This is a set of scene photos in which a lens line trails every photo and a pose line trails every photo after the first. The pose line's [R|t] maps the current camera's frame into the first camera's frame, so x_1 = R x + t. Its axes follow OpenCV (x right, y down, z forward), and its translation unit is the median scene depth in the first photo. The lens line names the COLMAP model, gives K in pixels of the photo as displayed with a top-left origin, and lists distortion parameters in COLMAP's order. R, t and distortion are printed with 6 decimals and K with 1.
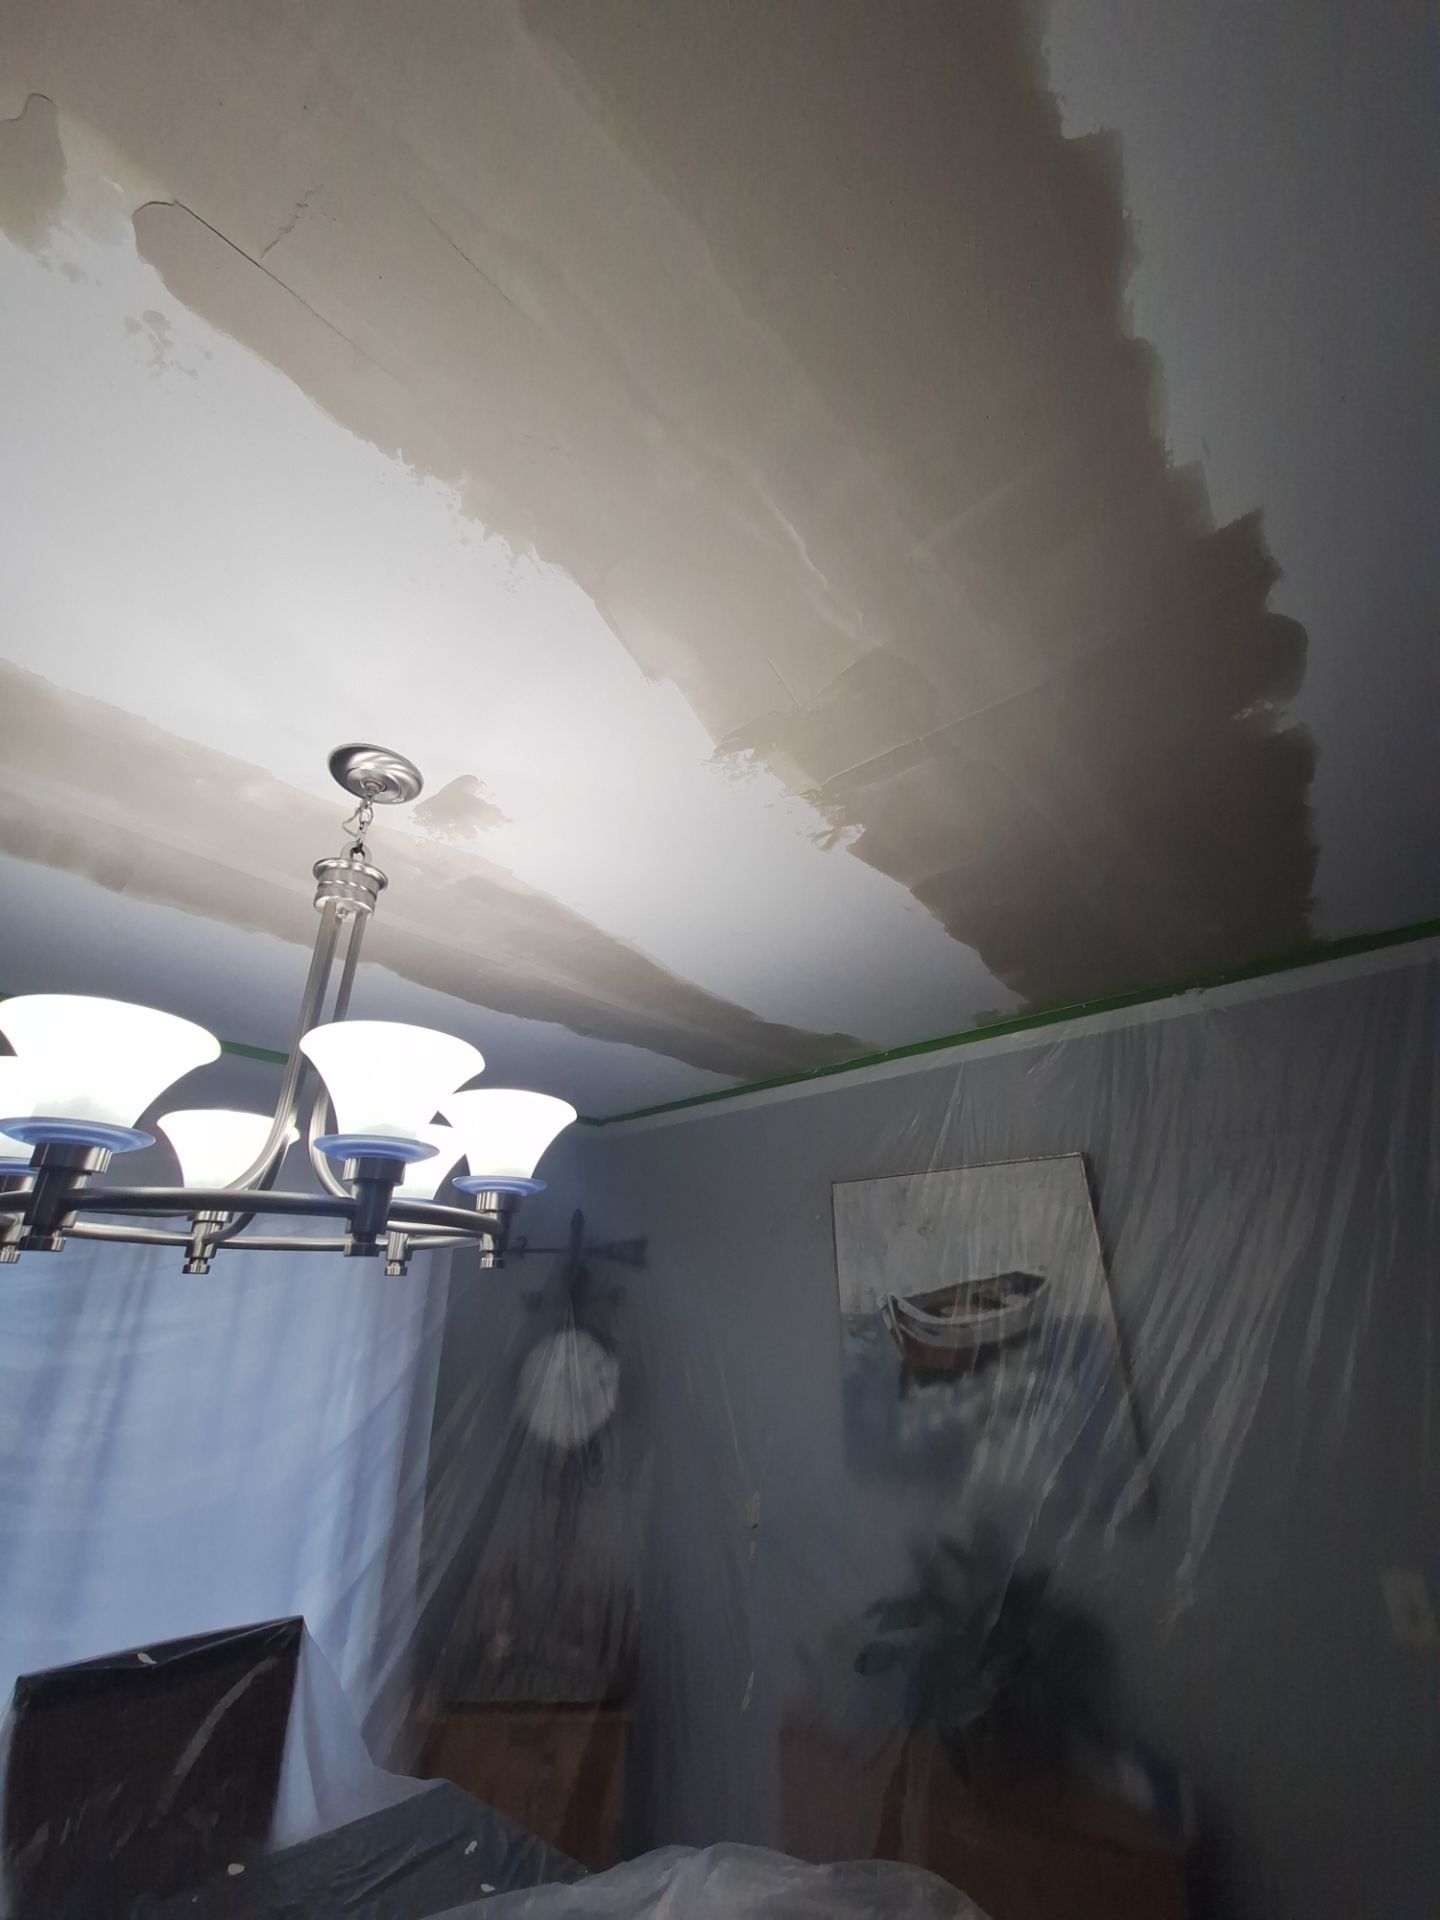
lens RADIAL K [[755.0, 0, 720.0], [0, 755.0, 960.0], [0, 0, 1]] dist [0.000868, 0.000120]
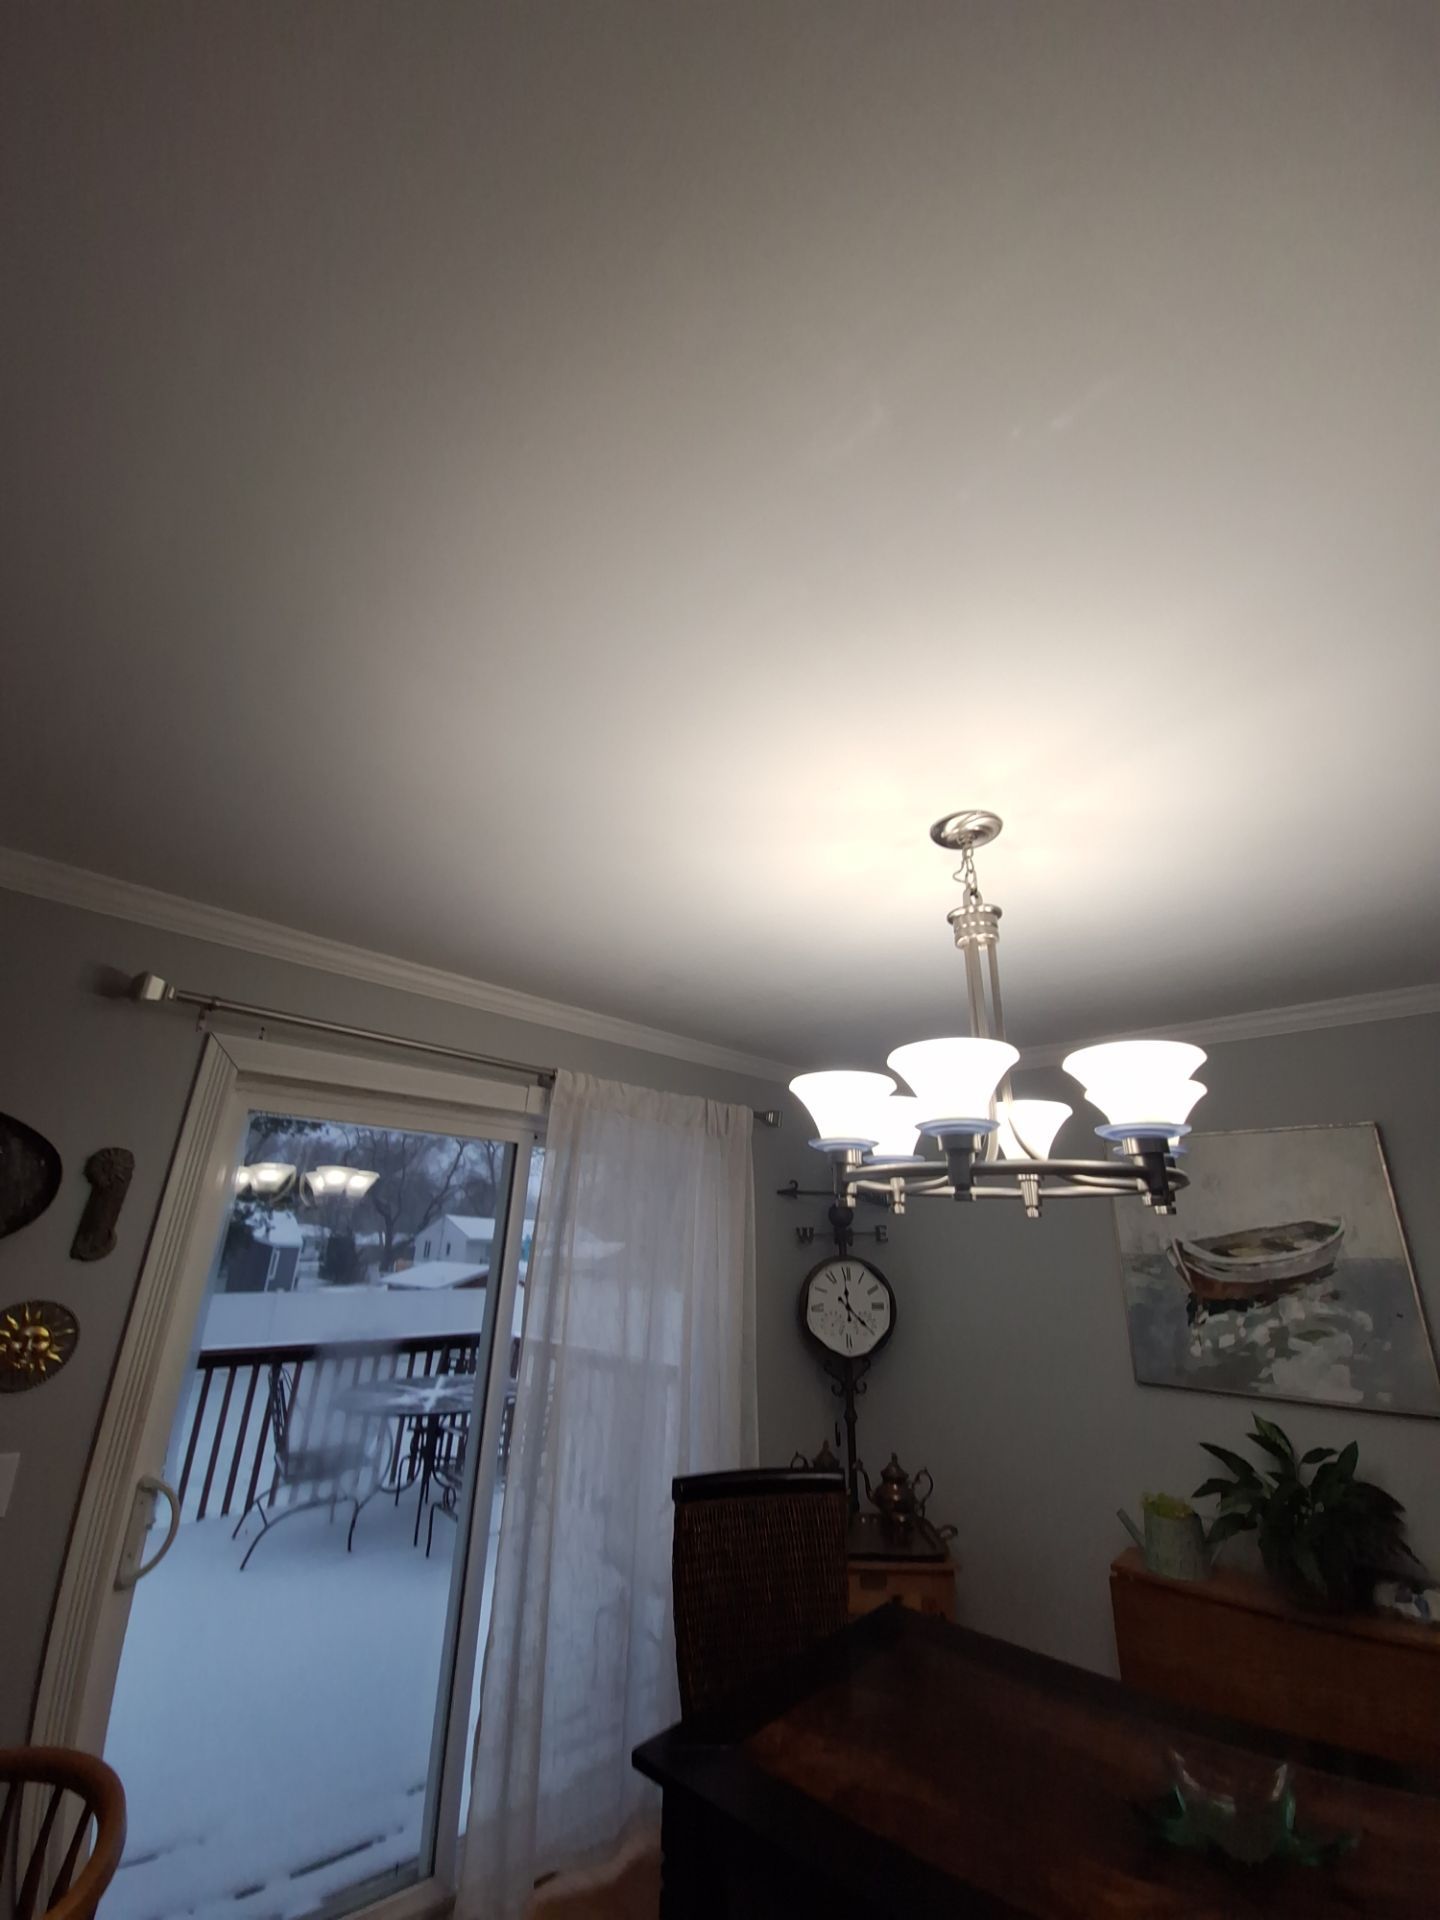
lens RADIAL K [[755.0, 0, 720.0], [0, 755.0, 960.0], [0, 0, 1]] dist [0.000868, 0.000120]
pose [[0.999809, 0.013064, -0.014565, -0.506758], [-0.012037, 0.997579, 0.068498, -0.064246], [0.015425, -0.068310, 0.997545, -0.164106]]
